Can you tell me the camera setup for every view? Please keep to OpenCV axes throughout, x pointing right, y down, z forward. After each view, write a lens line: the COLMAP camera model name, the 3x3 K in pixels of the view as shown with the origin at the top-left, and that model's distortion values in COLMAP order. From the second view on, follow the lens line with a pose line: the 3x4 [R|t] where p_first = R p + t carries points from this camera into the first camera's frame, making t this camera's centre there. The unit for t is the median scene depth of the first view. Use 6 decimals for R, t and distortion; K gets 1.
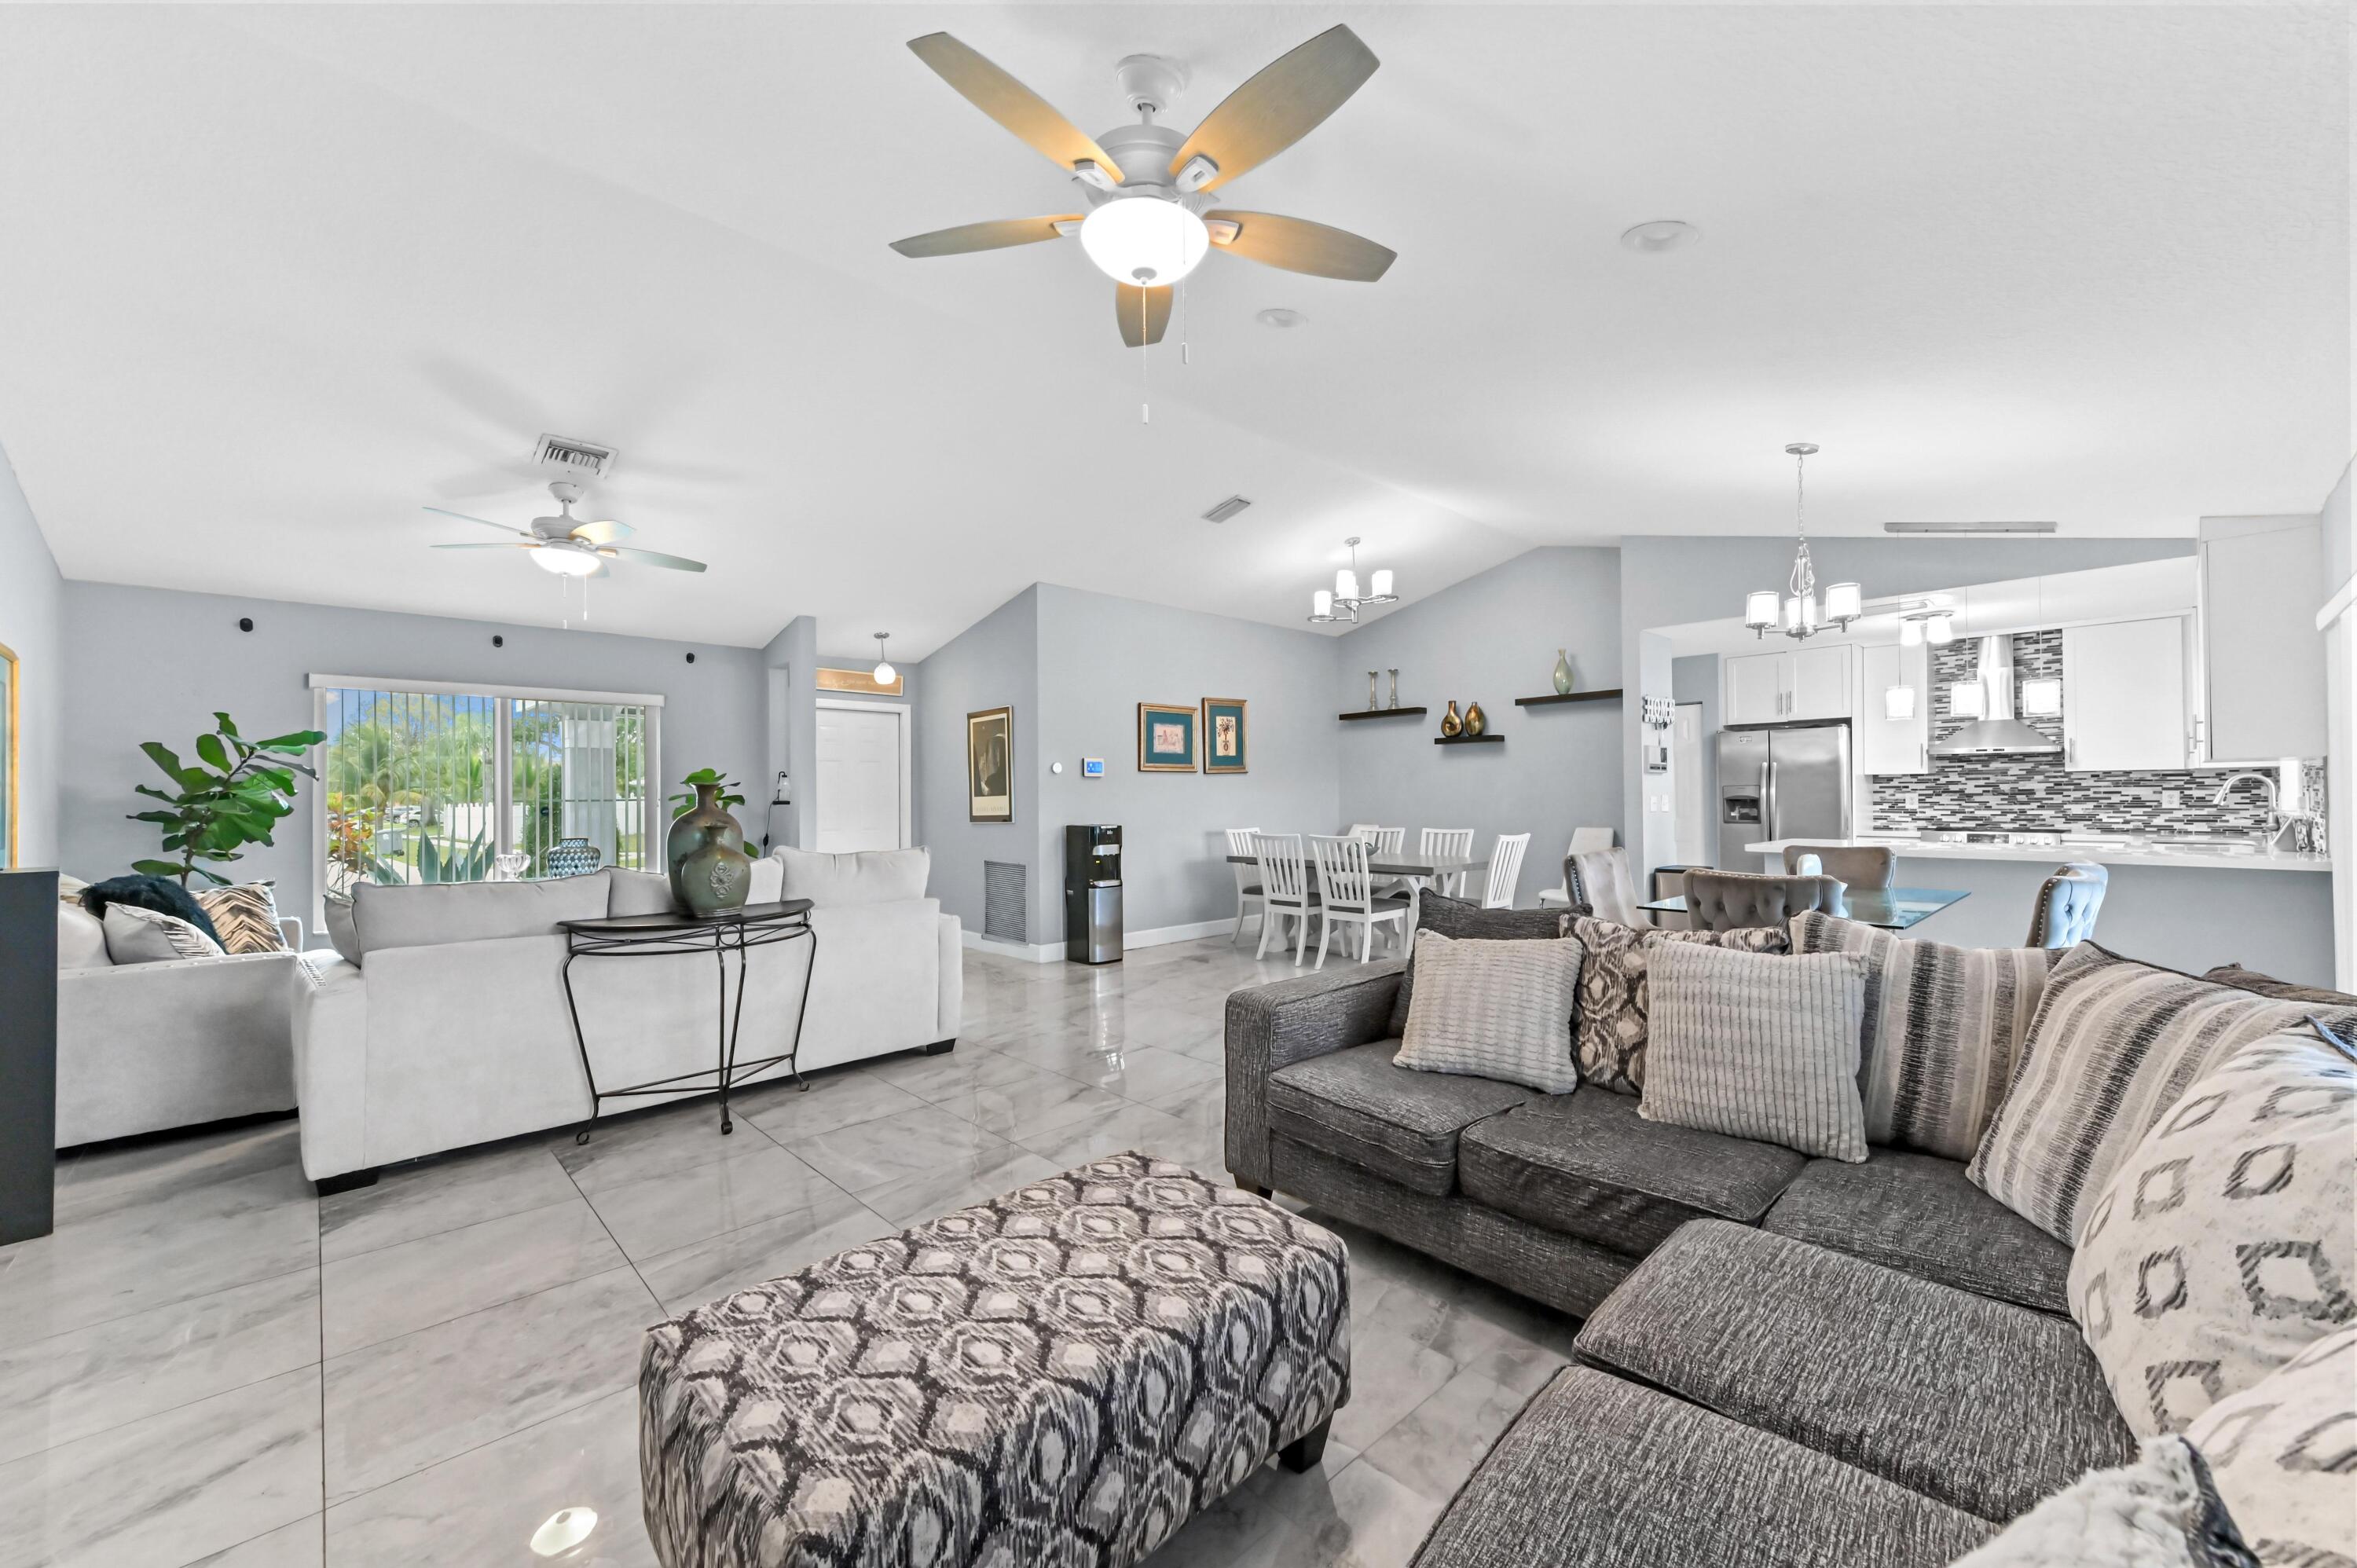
lens RADIAL K [[930.7, 0, 1185.9], [0, 930.7, 790.7], [0, 0, 1]] dist [0.014308, 0.000450]
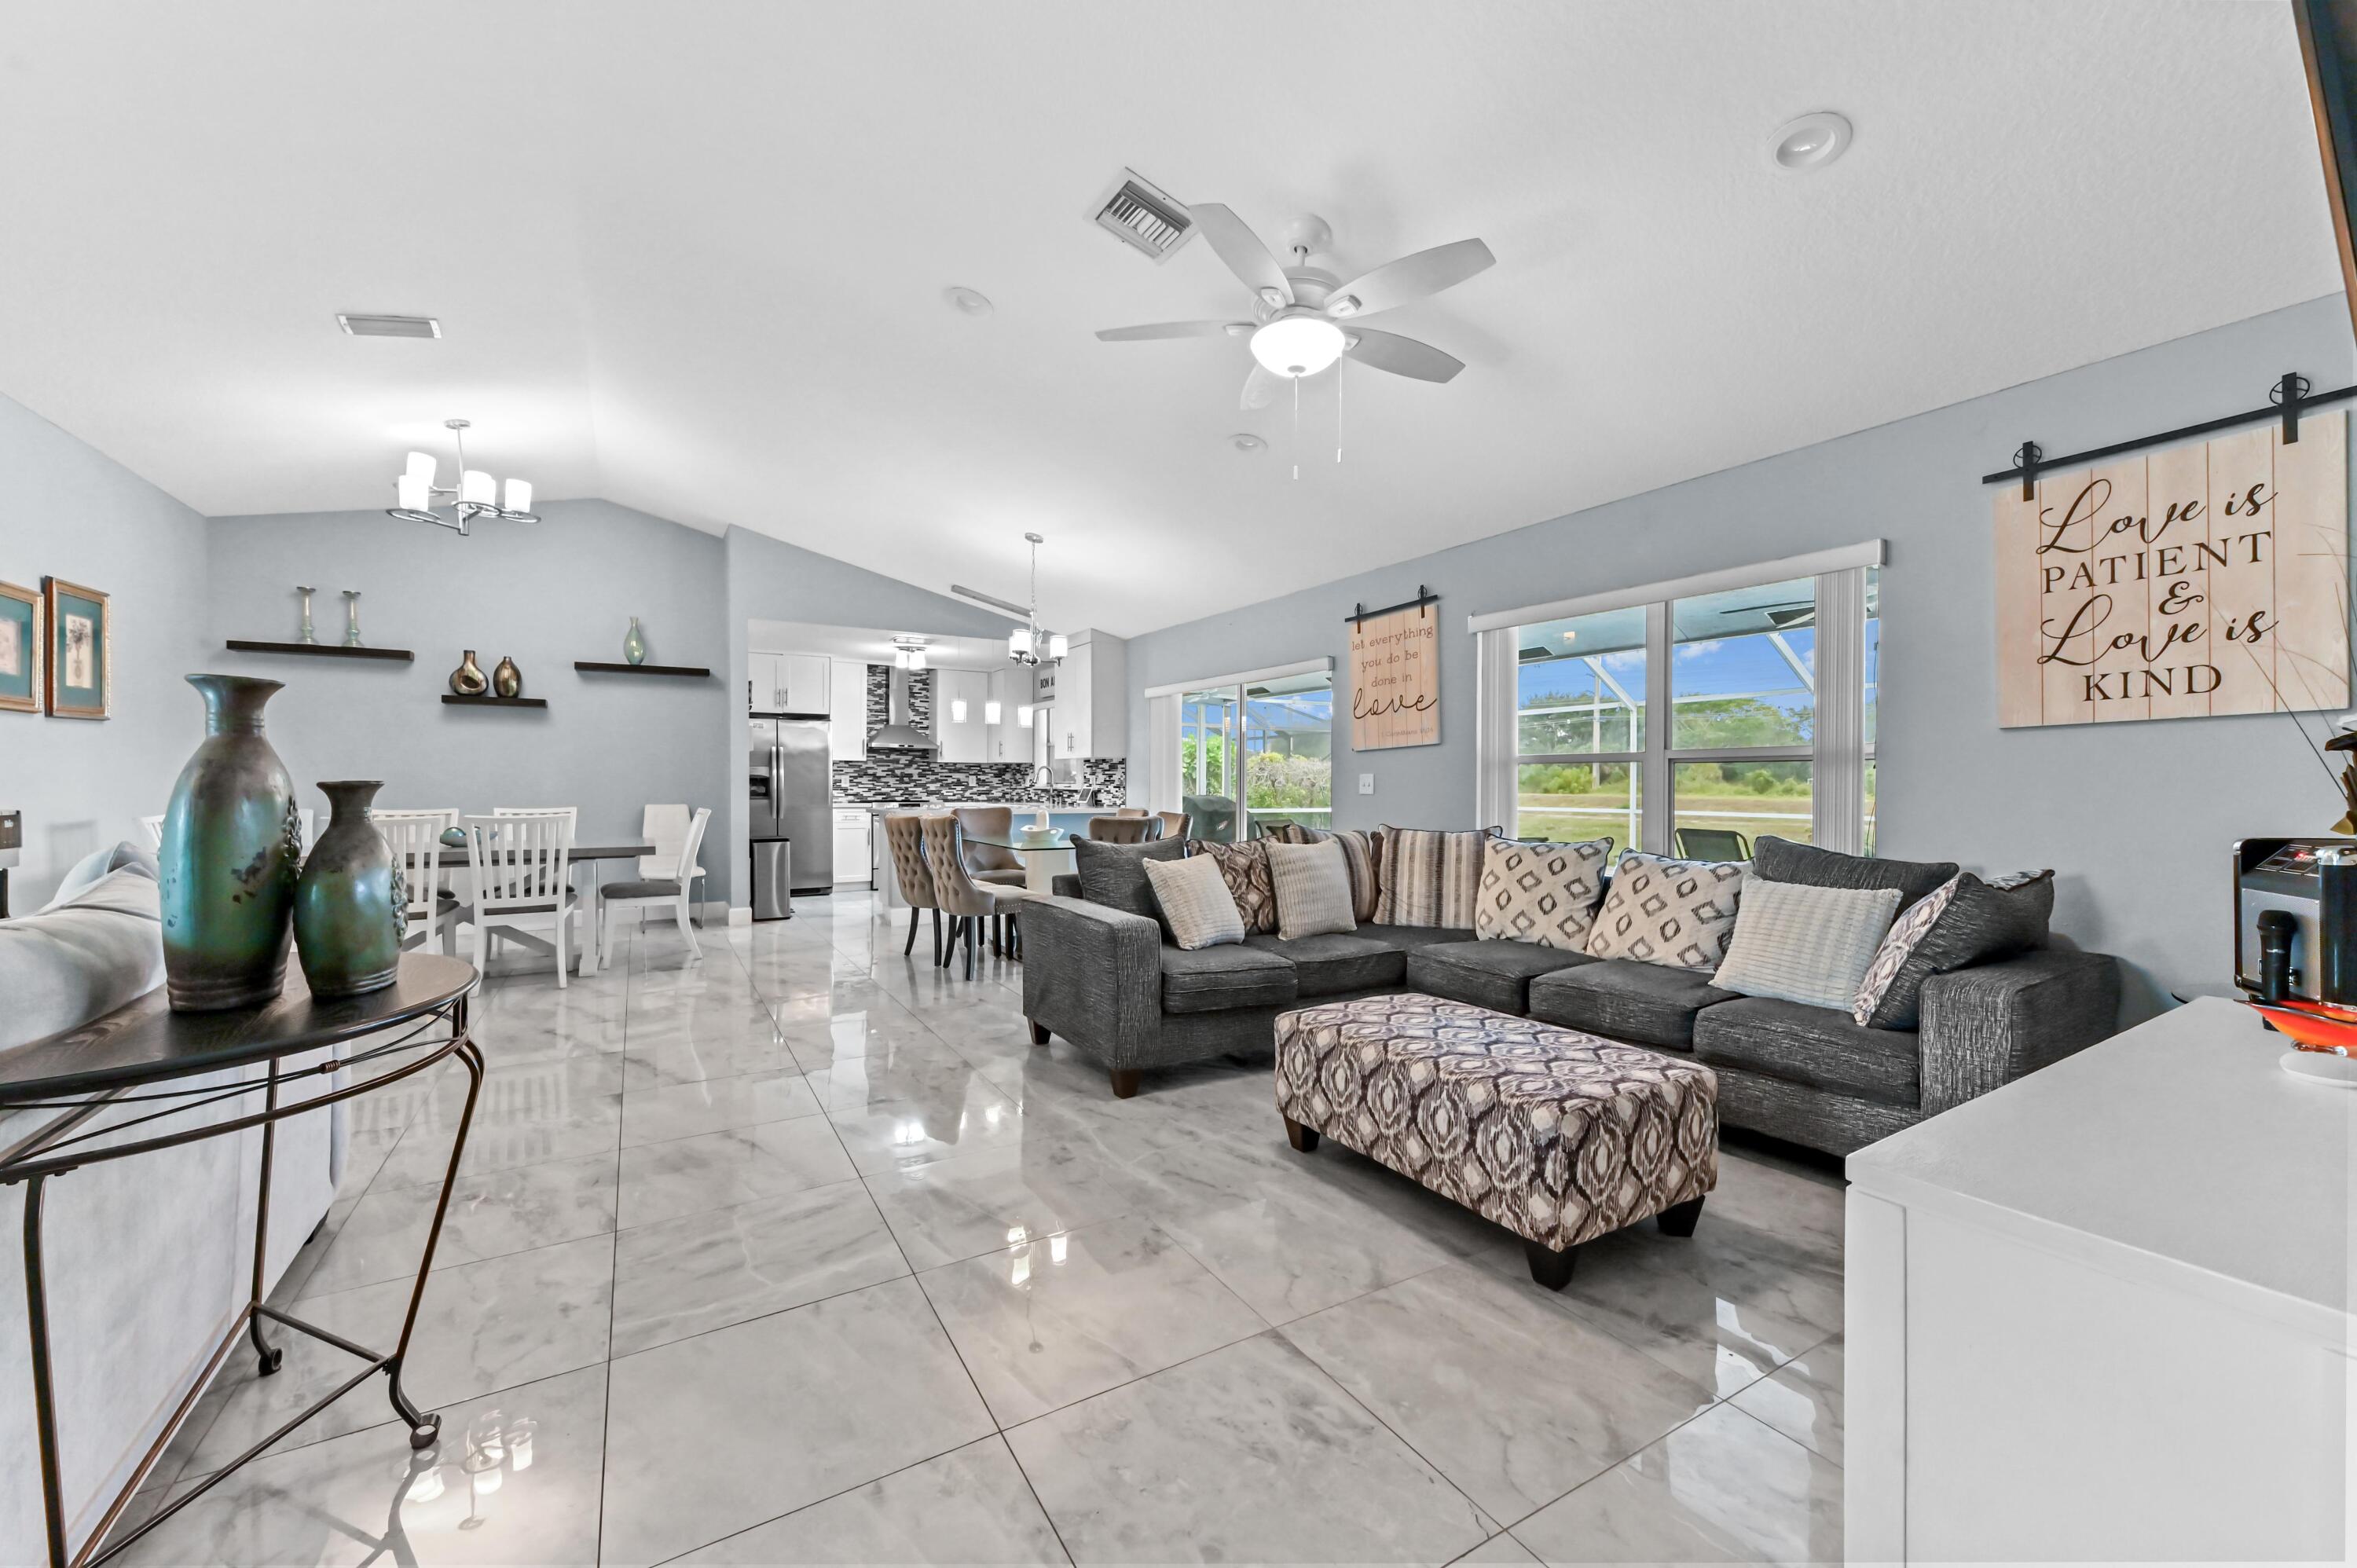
lens RADIAL K [[930.7, 0, 1185.9], [0, 930.7, 790.7], [0, 0, 1]] dist [0.014308, 0.000450]
pose [[0.203138, 0.001946, 0.979148, -0.459770], [-0.011399, 0.999935, 0.000378, 0.020227], [-0.979084, -0.011238, 0.203147, 0.283619]]
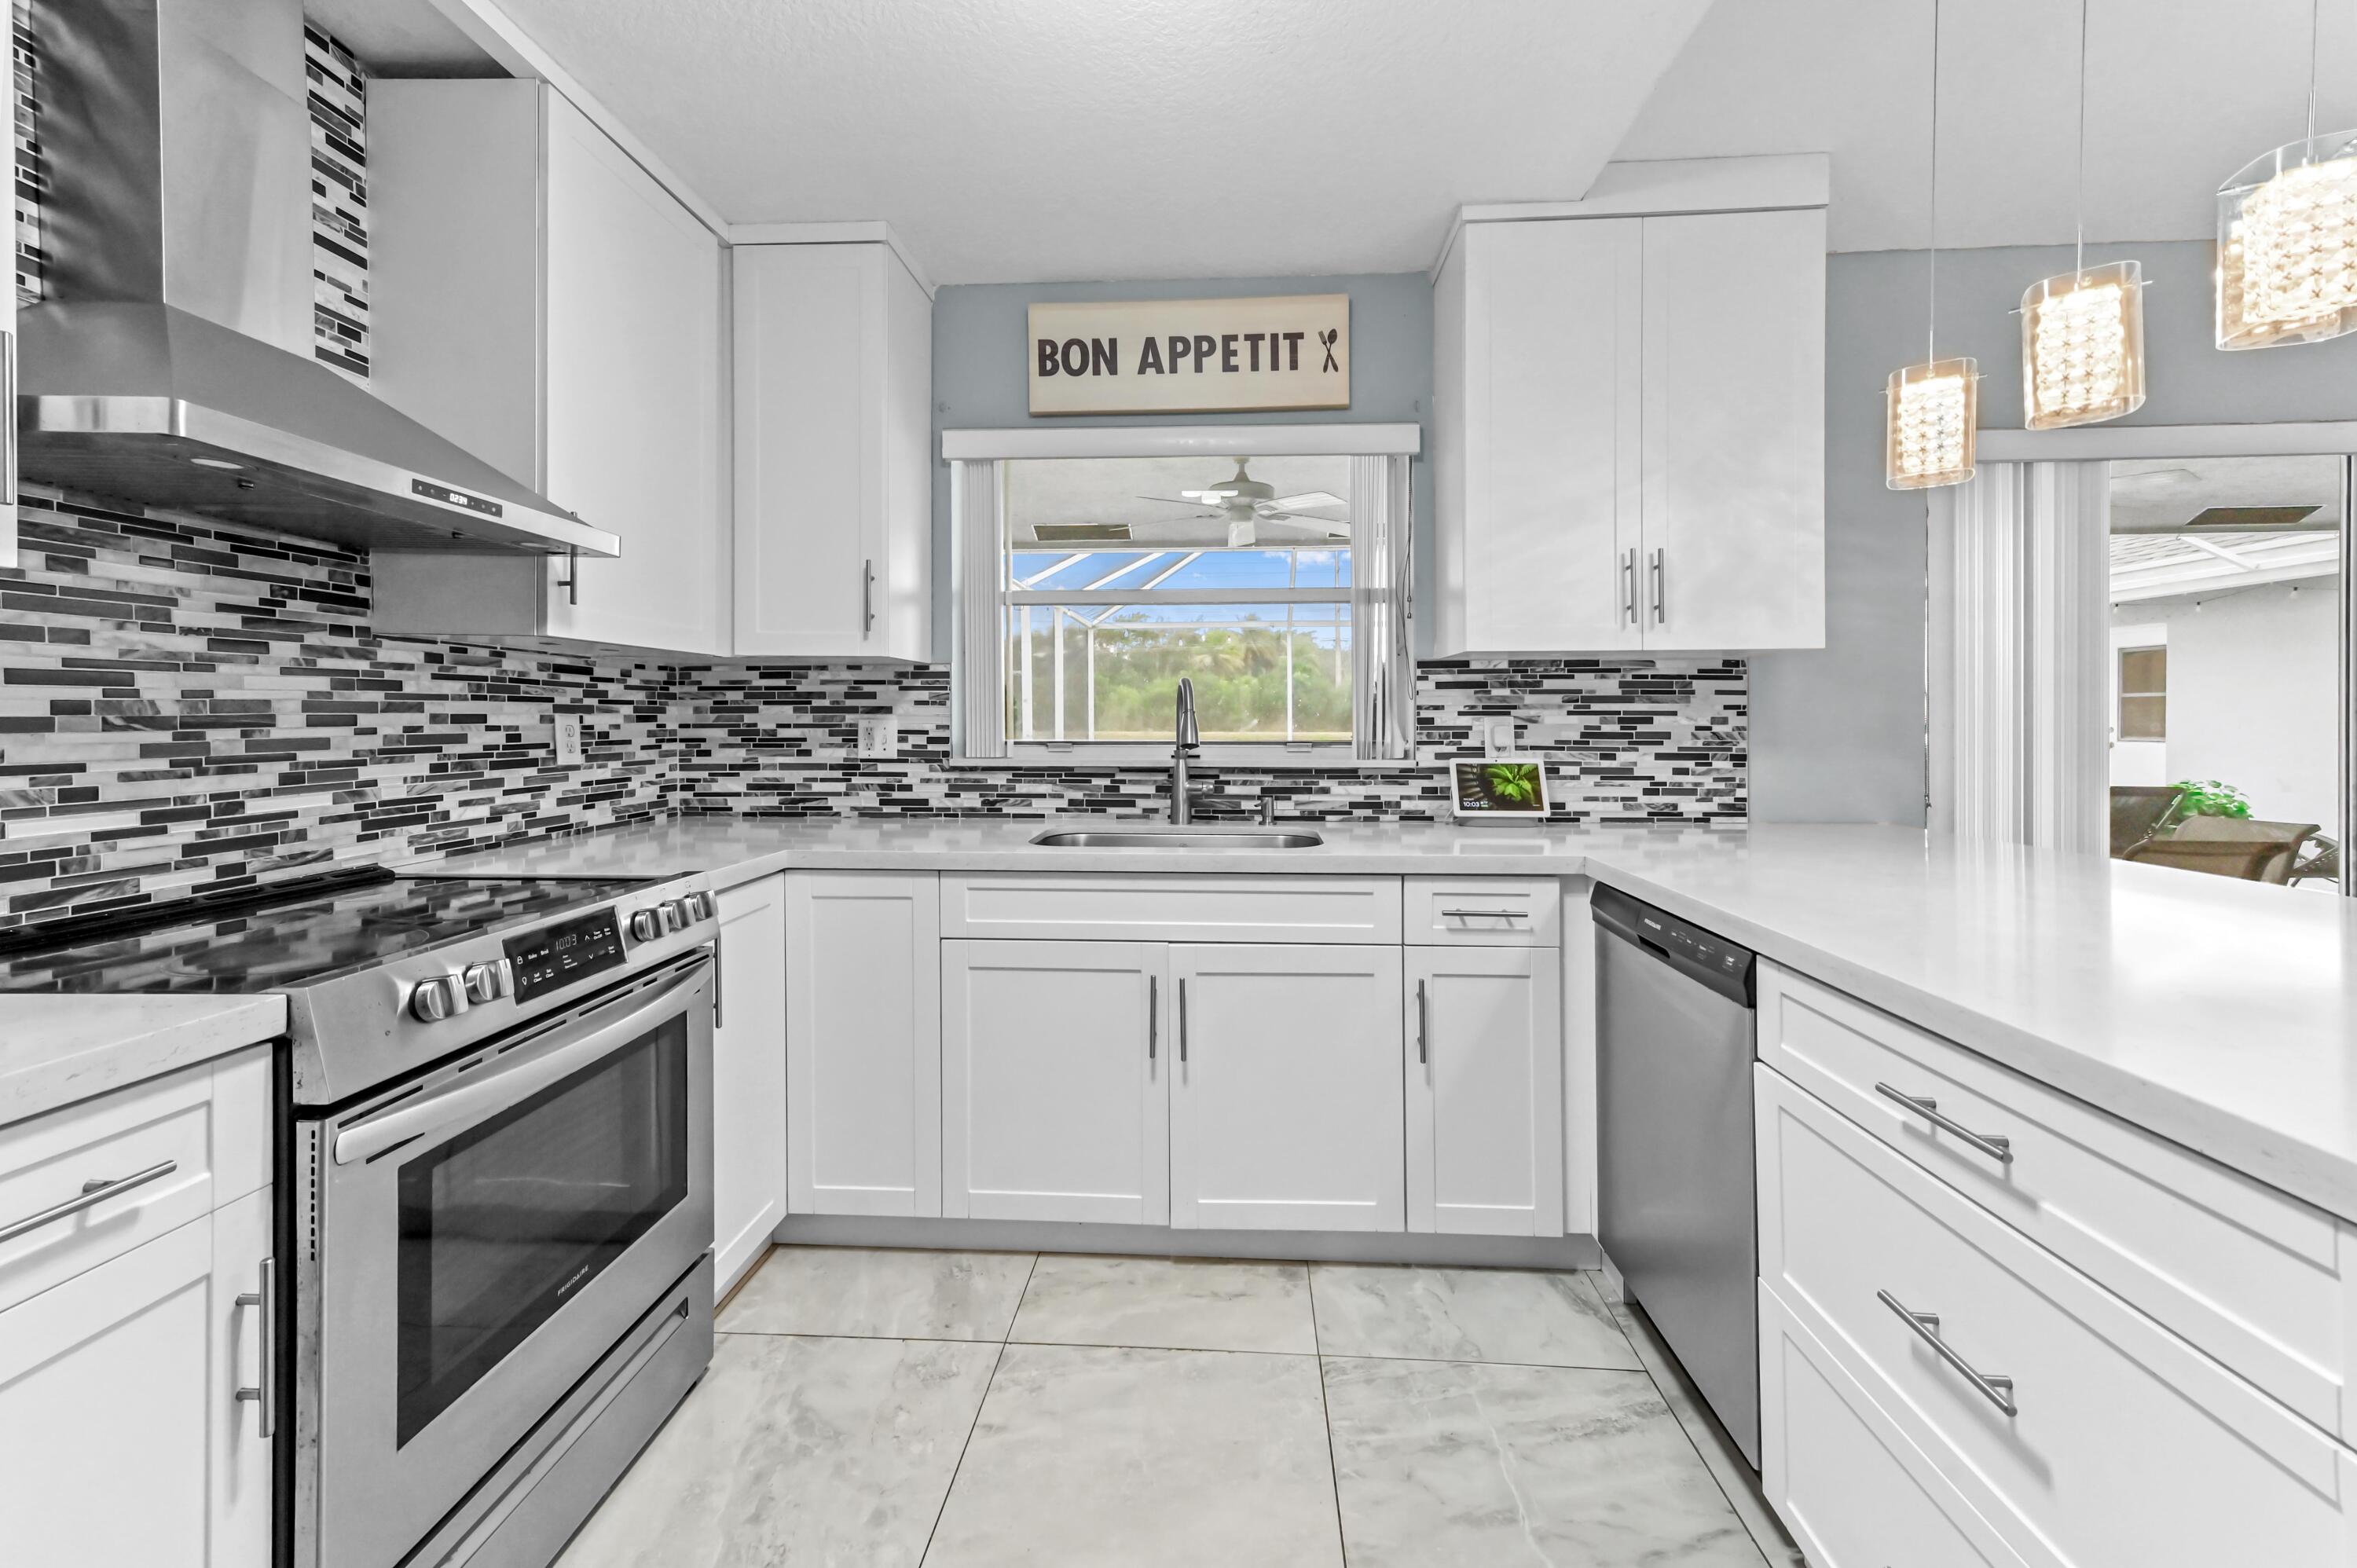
lens RADIAL K [[953.0, 0, 1223.9], [0, 953.0, 722.5], [0, 0, 1]] dist [0.015514, 0.000194]
pose [[-0.705096, 0.005776, 0.709089, 0.589957], [0.001716, 0.999978, -0.006439, 0.005343], [-0.709110, -0.003323, -0.705090, 1.019594]]
